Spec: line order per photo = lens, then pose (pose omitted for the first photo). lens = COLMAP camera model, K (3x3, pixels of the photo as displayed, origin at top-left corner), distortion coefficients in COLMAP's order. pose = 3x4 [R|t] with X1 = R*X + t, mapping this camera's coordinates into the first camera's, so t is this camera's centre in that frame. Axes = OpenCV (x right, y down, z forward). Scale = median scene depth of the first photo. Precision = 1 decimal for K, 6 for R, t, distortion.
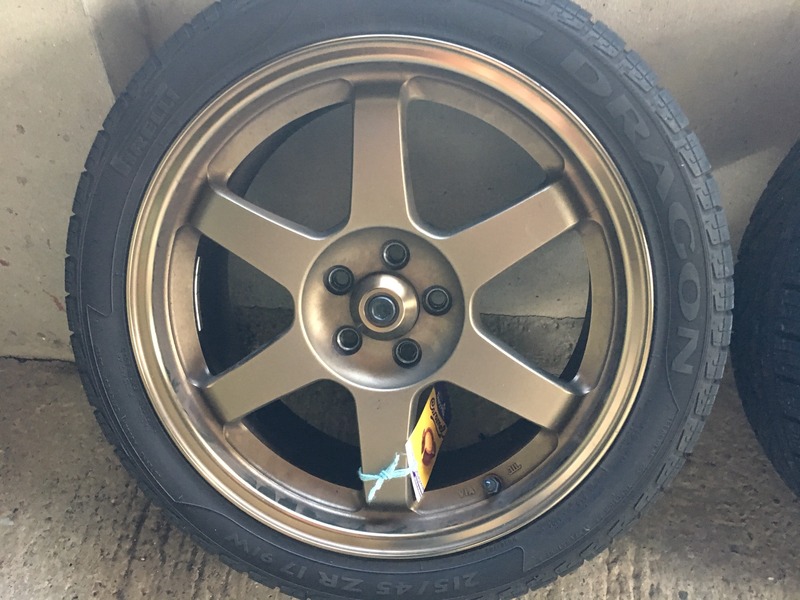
lens RADIAL K [[672.3, 0, 401.0], [0, 672.3, 309.6], [0, 0, 1]] dist [0.088045, -0.127565]
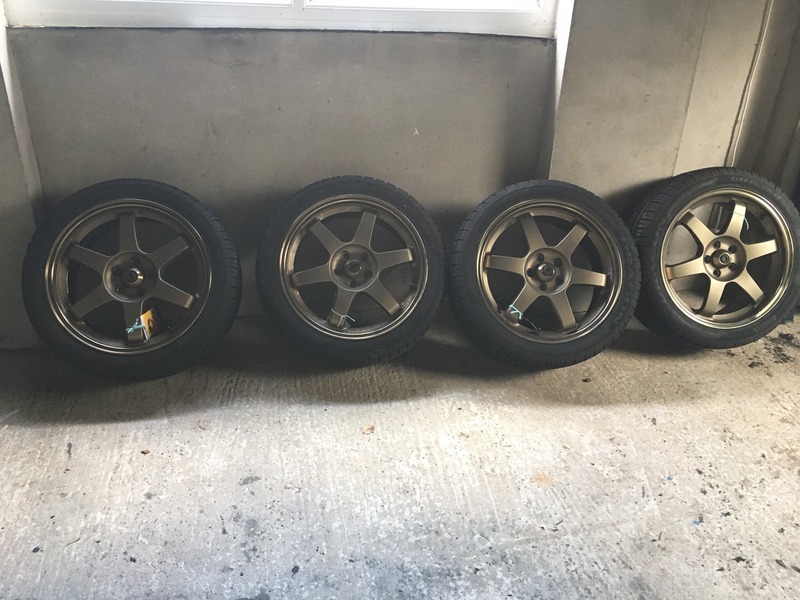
lens RADIAL K [[672.3, 0, 401.0], [0, 672.3, 309.6], [0, 0, 1]] dist [0.088045, -0.127565]
pose [[0.967389, -0.062886, 0.245366, 0.410657], [0.131688, 0.952350, -0.275115, 1.205467], [-0.216373, 0.298455, 0.929574, -2.249498]]
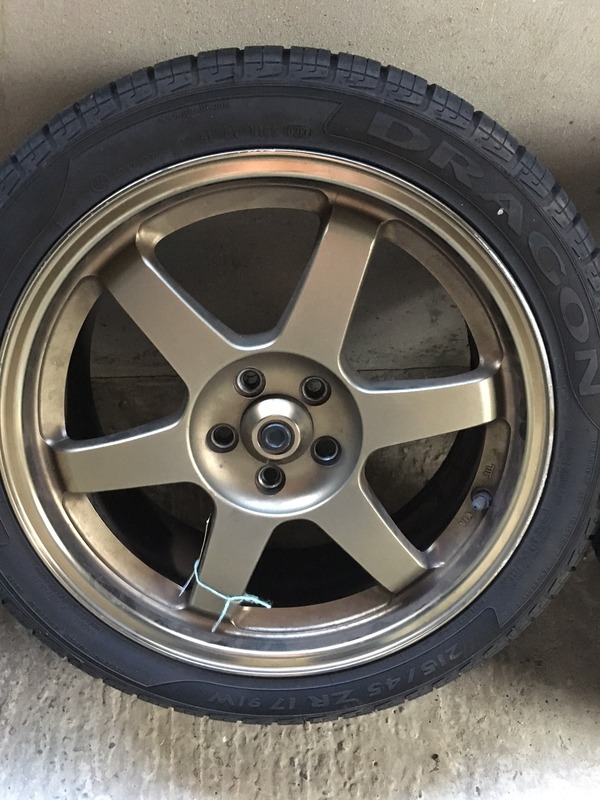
lens RADIAL K [[672.3, 0, 300.0], [0, 672.3, 400.0], [0, 0, 1]] dist [0.088045, -0.127565]
pose [[0.991019, -0.066692, 0.115903, 0.956794], [0.051472, 0.990220, 0.129673, -0.132936], [-0.123418, -0.122543, 0.984760, -0.020851]]
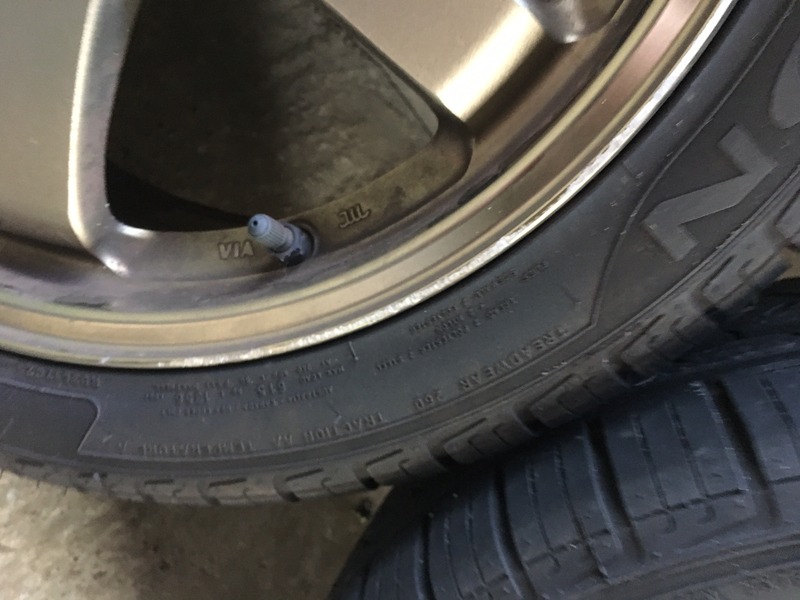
lens RADIAL K [[686.1, 0, 400.0], [0, 686.1, 300.0], [0, 0, 1]] dist [0.046704, -0.106112]
pose [[0.638246, 0.733854, 0.232596, 1.295207], [-0.769002, 0.621794, 0.148354, 0.058397], [-0.035757, -0.273553, 0.961192, 0.477550]]
